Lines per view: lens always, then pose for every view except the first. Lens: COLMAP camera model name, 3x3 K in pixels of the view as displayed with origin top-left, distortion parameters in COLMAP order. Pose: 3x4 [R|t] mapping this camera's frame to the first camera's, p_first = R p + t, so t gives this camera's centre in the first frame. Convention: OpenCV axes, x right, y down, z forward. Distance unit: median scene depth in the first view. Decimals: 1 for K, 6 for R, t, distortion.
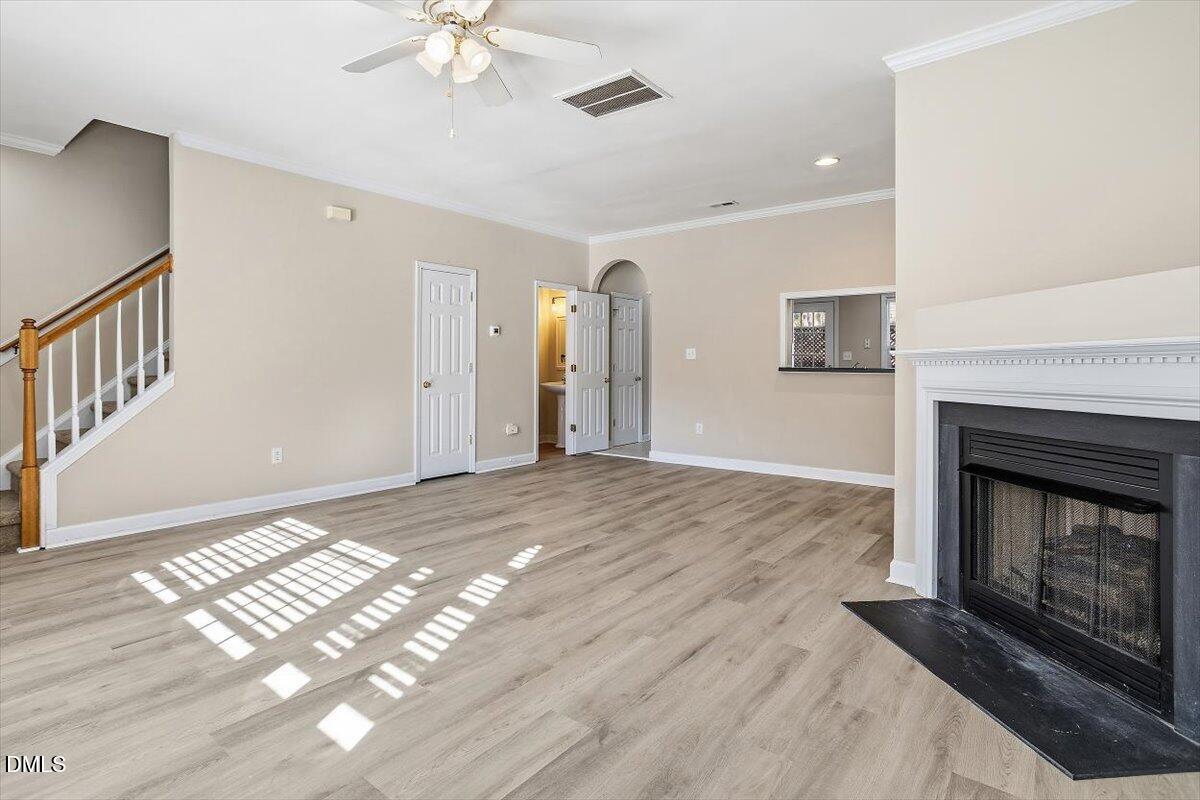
lens RADIAL K [[592.2, 0, 595.1], [0, 592.2, 385.0], [0, 0, 1]] dist [-0.051249, 0.031957]
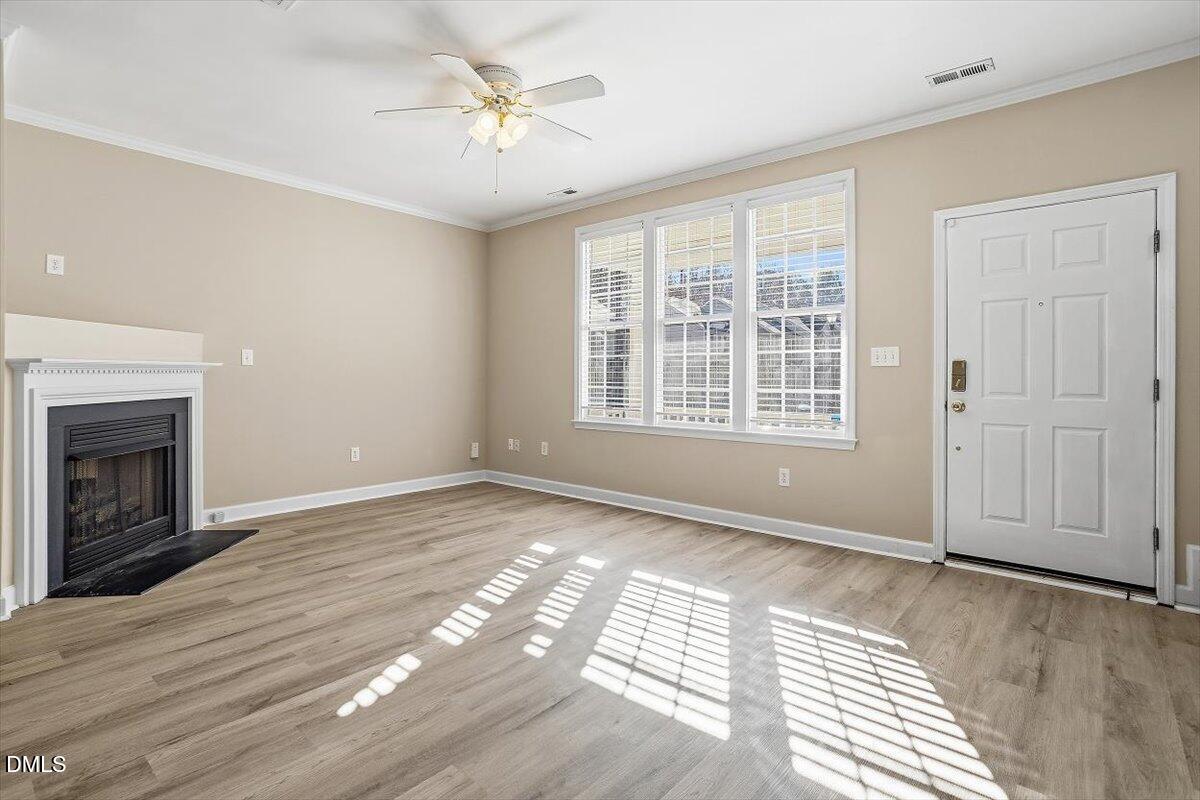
lens RADIAL K [[592.2, 0, 595.1], [0, 592.2, 385.0], [0, 0, 1]] dist [-0.051249, 0.031957]
pose [[-0.998966, -0.005093, 0.045180, -0.479368], [-0.002818, 0.998731, 0.050279, -0.071251], [-0.045379, 0.050099, -0.997713, 2.078568]]
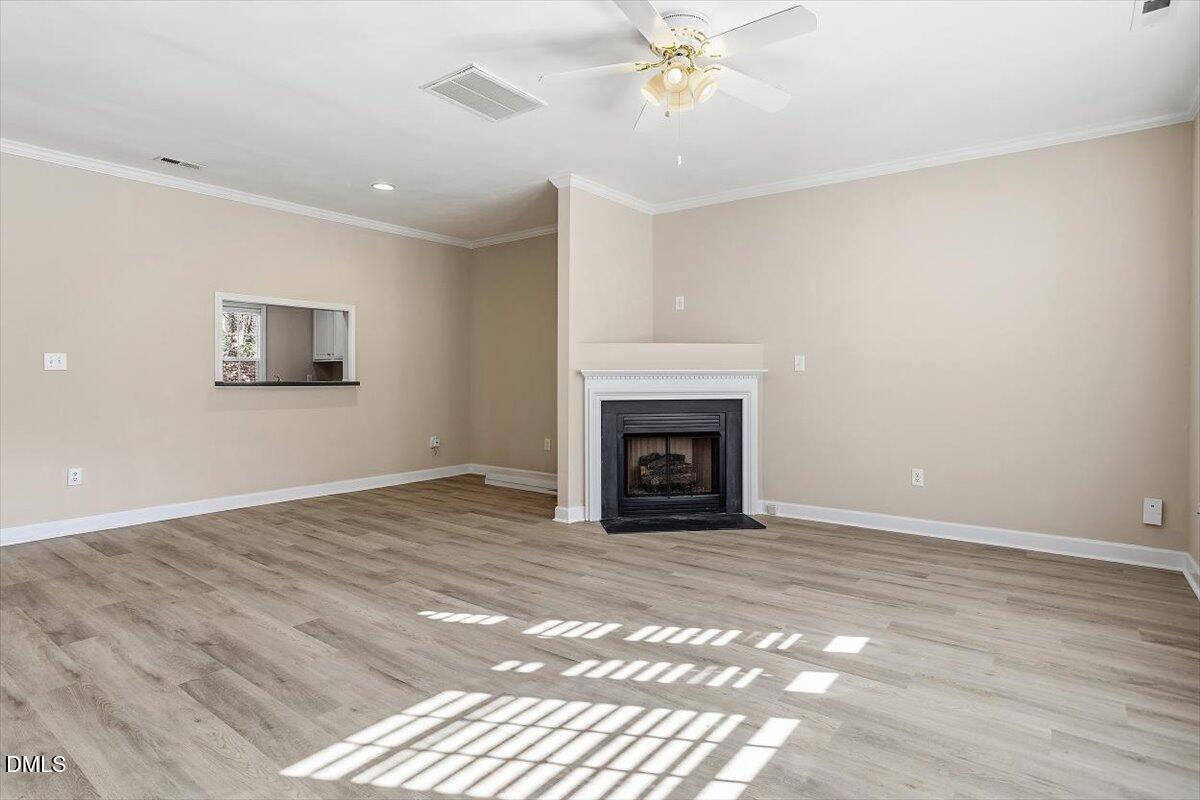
lens RADIAL K [[628.9, 0, 598.1], [0, 628.9, 385.1], [0, 0, 1]] dist [-0.030956, 0.000108]
pose [[-0.015248, -0.010156, 0.999832, -1.265750], [0.032118, 0.999427, 0.010642, -0.037001], [-0.999368, 0.032275, -0.014913, 1.072415]]
